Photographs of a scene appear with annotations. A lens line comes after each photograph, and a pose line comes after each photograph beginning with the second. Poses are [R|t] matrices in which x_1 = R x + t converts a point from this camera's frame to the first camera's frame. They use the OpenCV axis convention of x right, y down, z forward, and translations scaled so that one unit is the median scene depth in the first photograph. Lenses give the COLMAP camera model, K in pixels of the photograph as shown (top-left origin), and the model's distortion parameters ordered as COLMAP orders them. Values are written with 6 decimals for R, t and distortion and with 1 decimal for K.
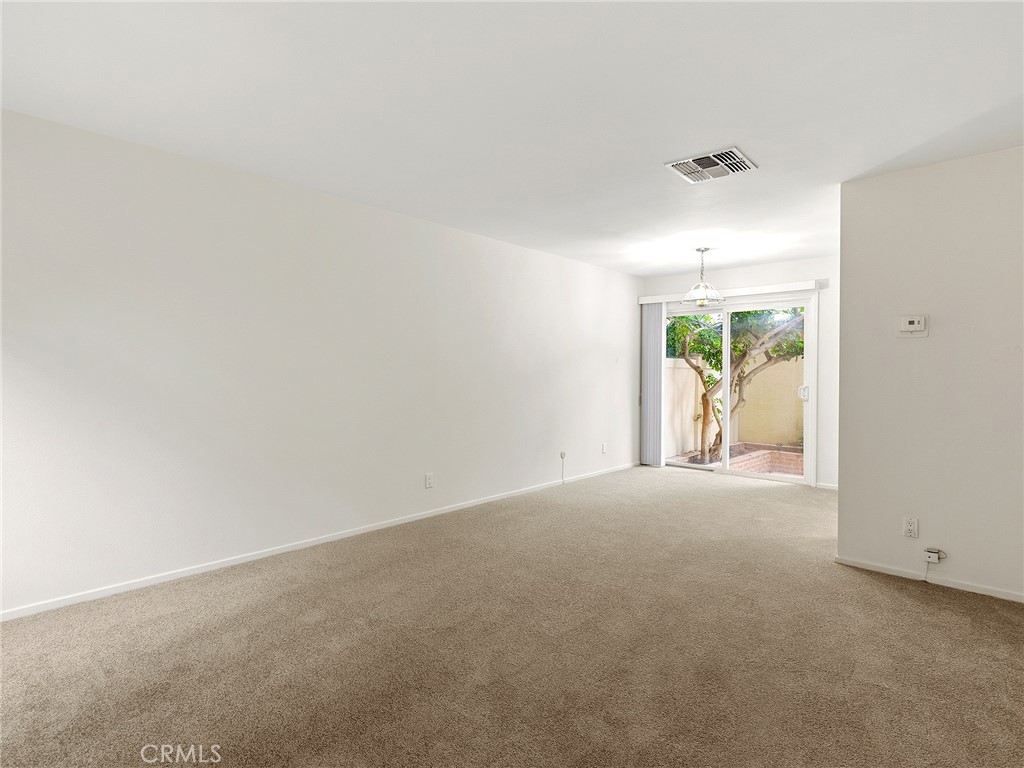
lens RADIAL K [[550.4, 0, 512.8], [0, 550.4, 371.2], [0, 0, 1]] dist [-0.000968, 0.001675]
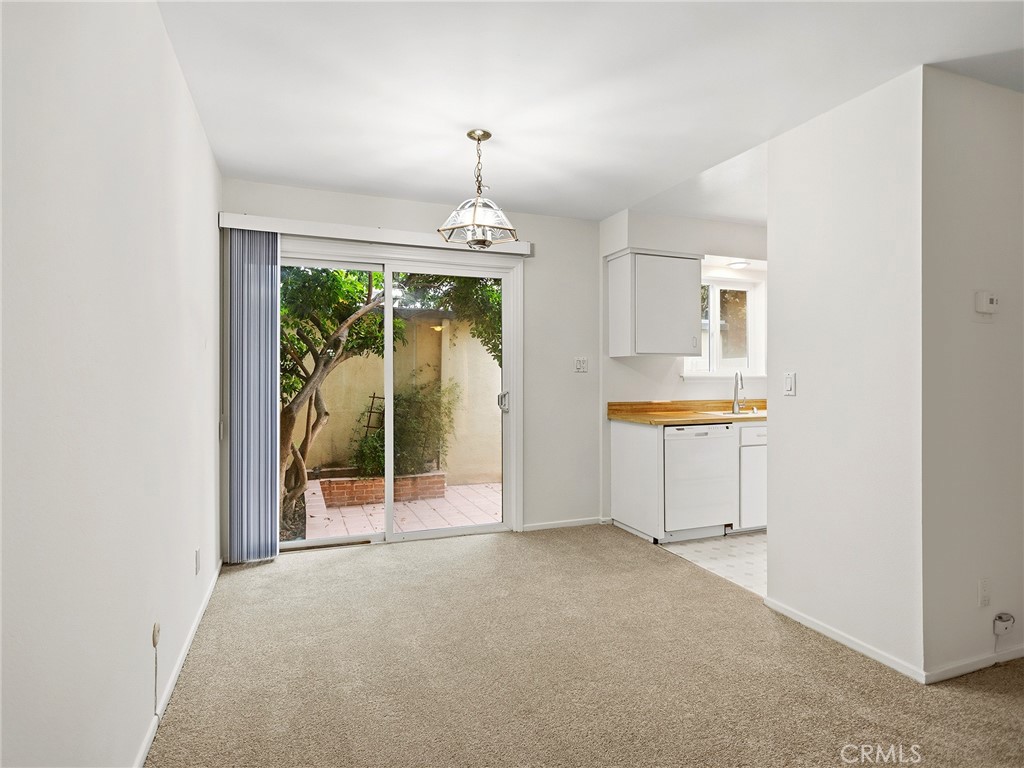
lens RADIAL K [[550.4, 0, 512.8], [0, 550.4, 371.2], [0, 0, 1]] dist [-0.000968, 0.001675]
pose [[0.444870, -0.002529, 0.895592, -0.084334], [-0.000334, 0.999995, 0.002990, -0.000402], [-0.895595, -0.001629, 0.444867, 0.592802]]
